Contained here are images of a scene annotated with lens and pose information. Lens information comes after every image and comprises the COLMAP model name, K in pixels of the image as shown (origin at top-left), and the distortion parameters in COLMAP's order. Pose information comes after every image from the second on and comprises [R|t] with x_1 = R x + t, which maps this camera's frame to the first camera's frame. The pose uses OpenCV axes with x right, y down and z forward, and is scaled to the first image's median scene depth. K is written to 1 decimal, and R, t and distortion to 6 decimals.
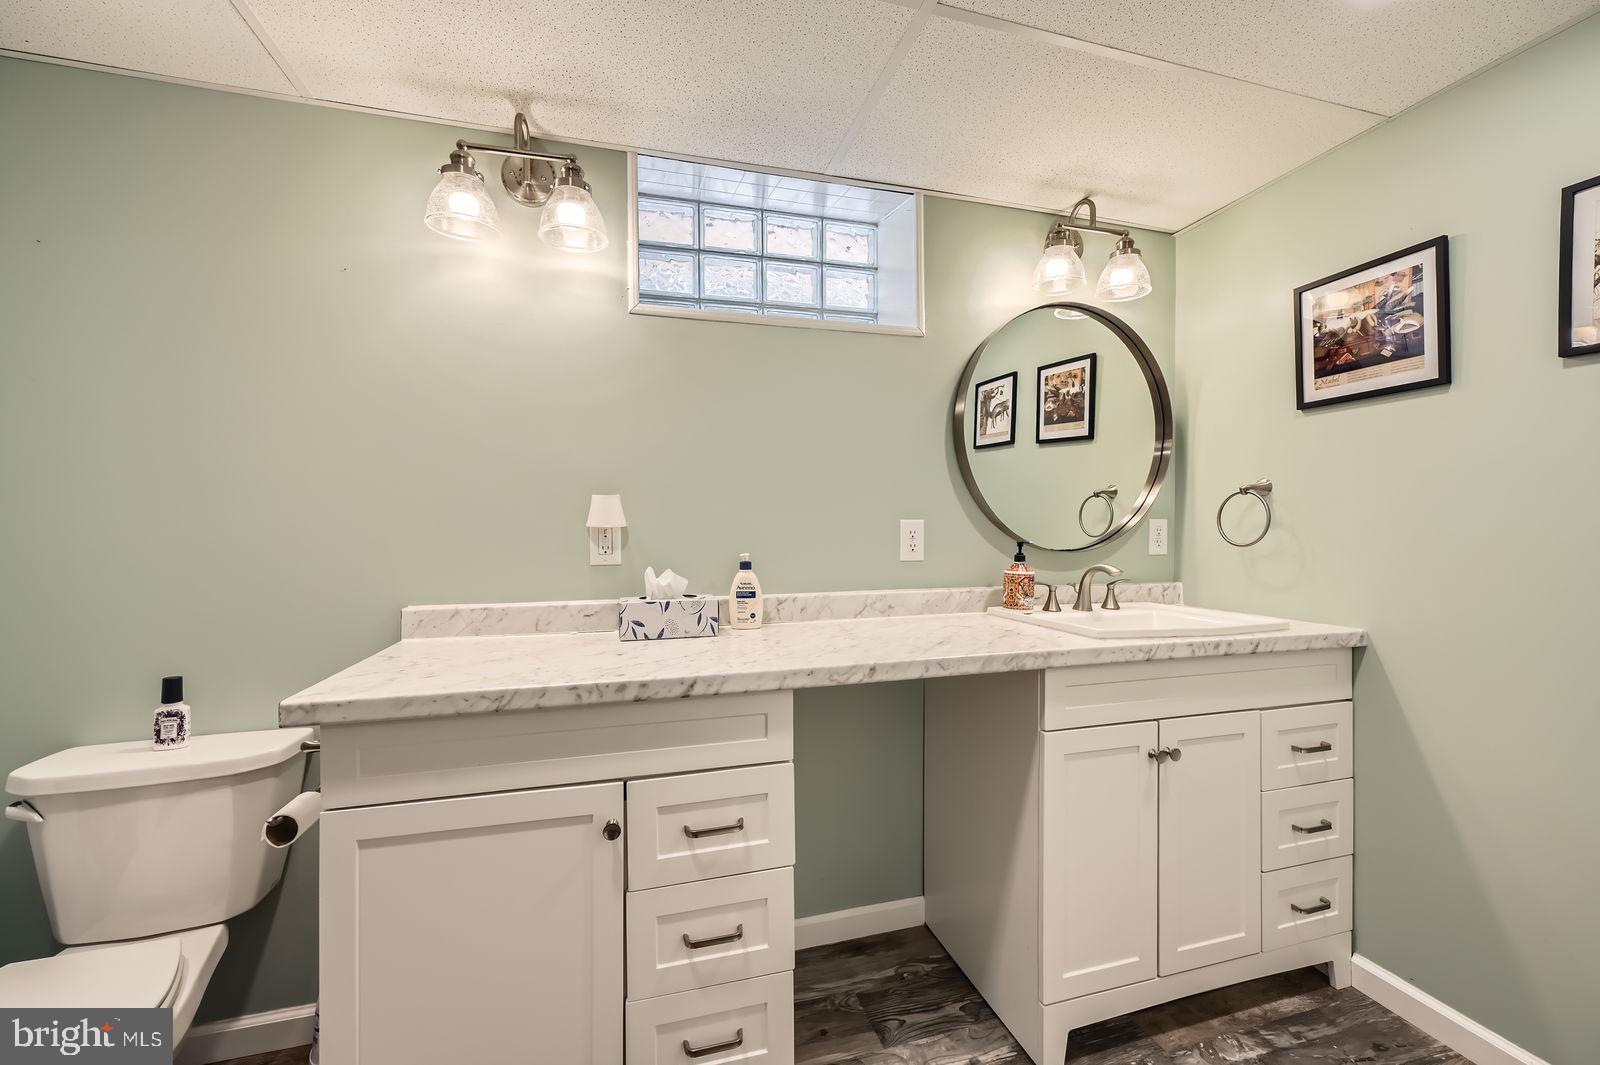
lens RADIAL K [[629.4, 0, 794.0], [0, 629.4, 528.7], [0, 0, 1]] dist [-0.001063, -0.000061]
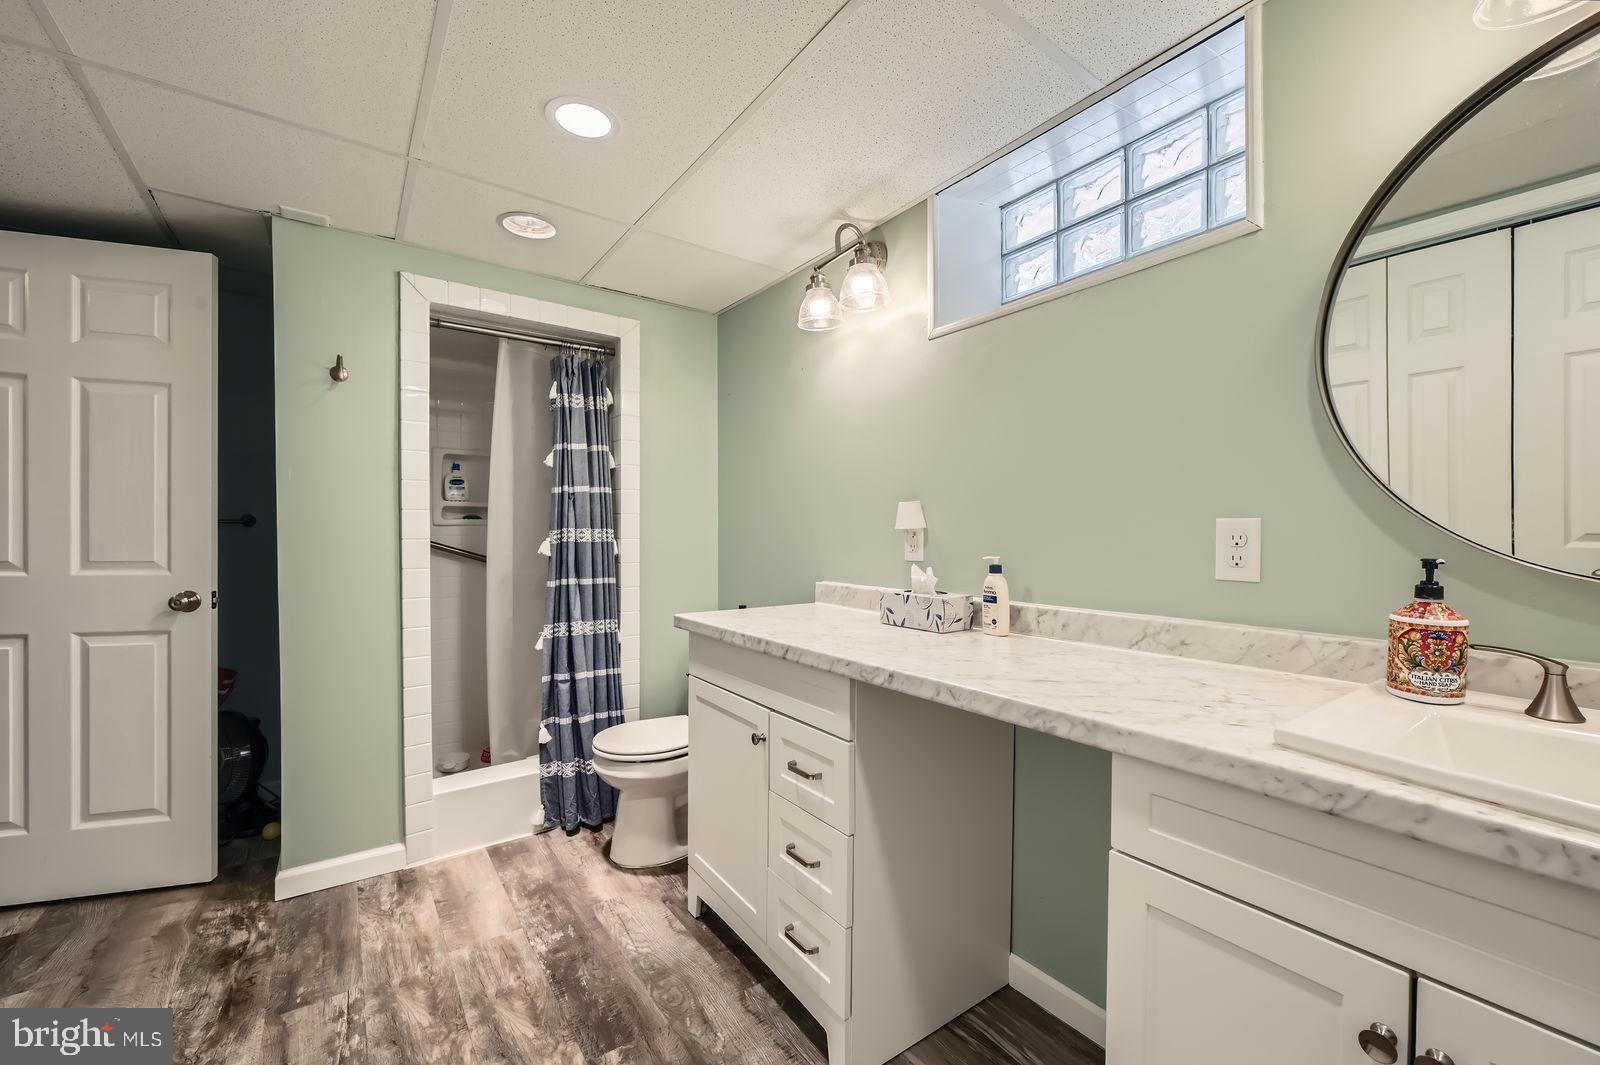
lens RADIAL K [[629.4, 0, 794.0], [0, 629.4, 528.7], [0, 0, 1]] dist [-0.001063, -0.000061]
pose [[0.344610, 0.001597, -0.938745, 0.780755], [-0.001268, 0.999998, 0.001236, -0.004248], [0.938745, 0.000764, 0.344611, 0.414211]]
